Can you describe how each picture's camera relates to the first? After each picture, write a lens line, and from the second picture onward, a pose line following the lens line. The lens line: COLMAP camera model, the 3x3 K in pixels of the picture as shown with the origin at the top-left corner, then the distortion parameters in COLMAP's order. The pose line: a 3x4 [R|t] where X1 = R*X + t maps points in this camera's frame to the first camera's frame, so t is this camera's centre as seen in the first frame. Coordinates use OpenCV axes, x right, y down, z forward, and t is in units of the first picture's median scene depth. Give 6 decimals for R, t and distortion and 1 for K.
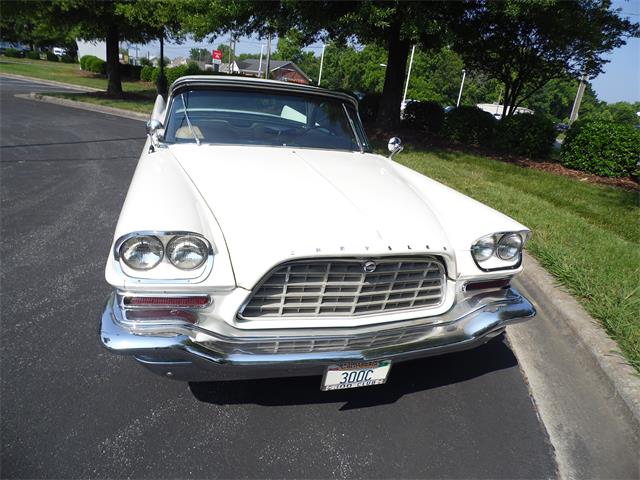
lens RADIAL K [[431.6, 0, 320.9], [0, 431.6, 235.7], [0, 0, 1]] dist [0.005112, -0.004565]
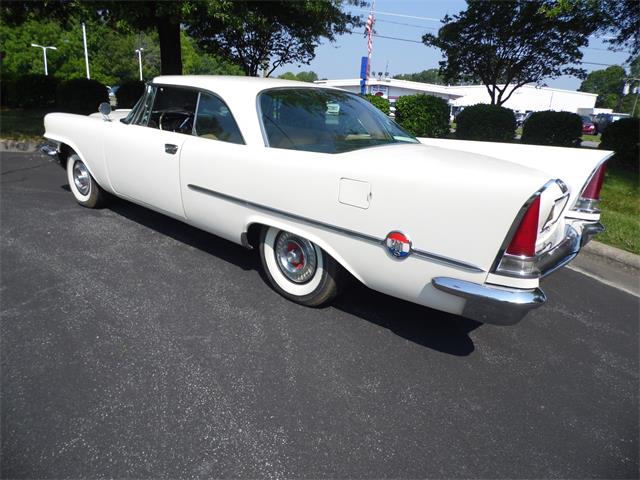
lens RADIAL K [[431.6, 0, 320.9], [0, 431.6, 235.7], [0, 0, 1]] dist [0.005112, -0.004565]
pose [[0.755504, -0.267174, 0.598191, -0.200445], [0.242233, 0.962280, 0.123853, -0.023430], [-0.608717, 0.051330, 0.791725, 0.026313]]
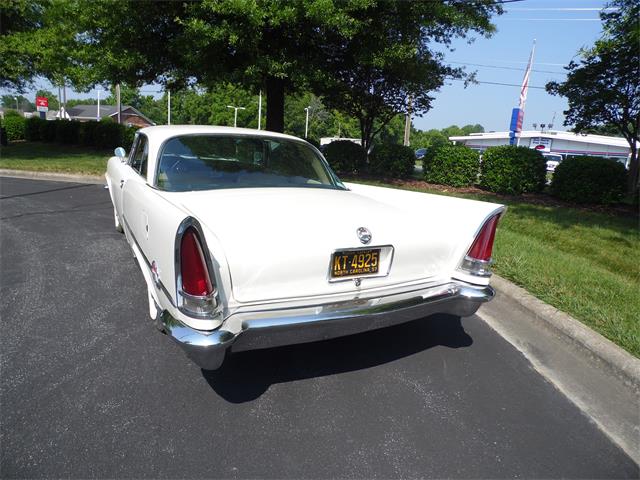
lens RADIAL K [[431.6, 0, 320.9], [0, 431.6, 235.7], [0, 0, 1]] dist [0.005112, -0.004565]
pose [[0.940292, -0.128634, 0.315127, -0.081464], [0.154566, 0.986242, -0.058621, 0.009452], [-0.303251, 0.103829, 0.947237, -0.040348]]
